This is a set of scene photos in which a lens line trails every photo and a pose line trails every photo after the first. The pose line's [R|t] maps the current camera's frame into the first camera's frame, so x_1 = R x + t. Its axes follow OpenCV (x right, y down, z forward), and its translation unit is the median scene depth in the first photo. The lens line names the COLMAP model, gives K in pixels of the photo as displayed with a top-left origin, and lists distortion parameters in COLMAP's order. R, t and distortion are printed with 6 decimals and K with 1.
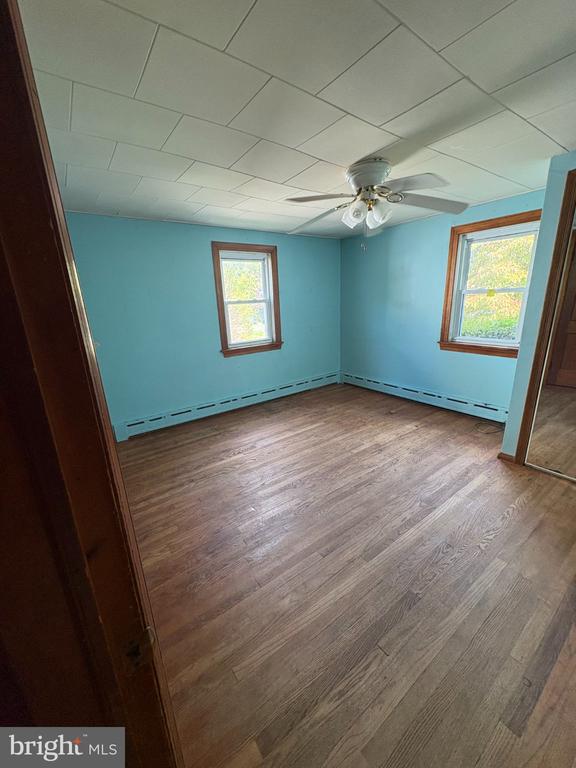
lens RADIAL K [[305.4, 0, 286.4], [0, 305.4, 385.2], [0, 0, 1]] dist [0.001684, 0.000225]
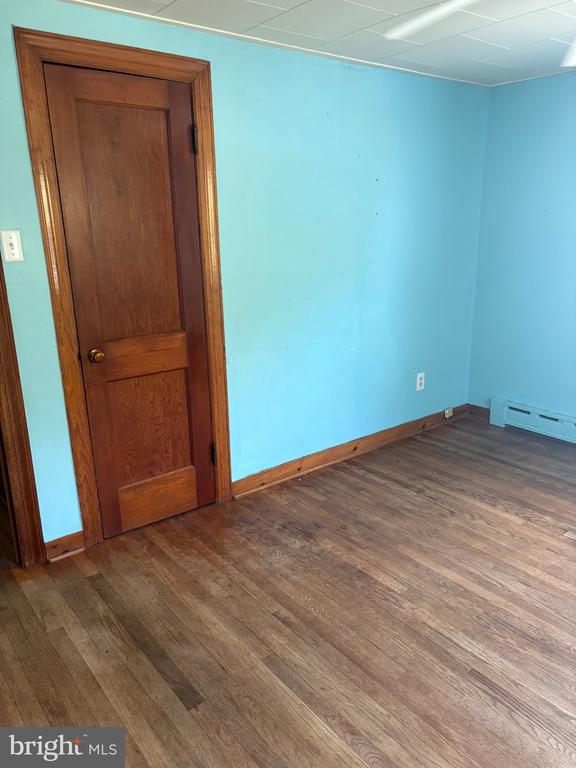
lens RADIAL K [[583.9, 0, 289.1], [0, 583.9, 384.8], [0, 0, 1]] dist [0.053925, -0.051040]
pose [[0.040562, 0.309114, -0.950160, 0.839241], [-0.262020, 0.920954, 0.288427, -0.197150], [0.964210, 0.237261, 0.118350, 0.536838]]
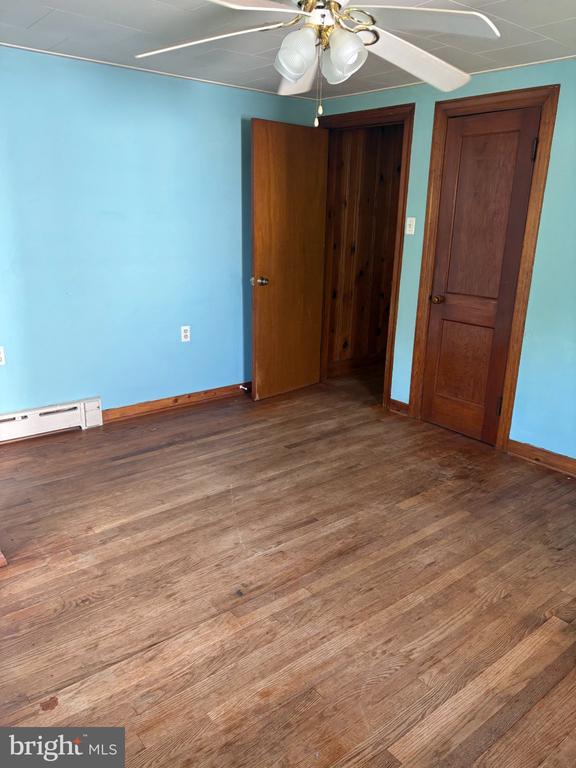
lens RADIAL K [[583.9, 0, 289.6], [0, 583.9, 386.1], [0, 0, 1]] dist [0.053925, -0.051040]
pose [[-0.998242, 0.029169, -0.051598, 0.320718], [-0.003165, 0.843054, 0.537820, -0.523989], [0.059188, 0.537038, -0.841479, 1.785651]]
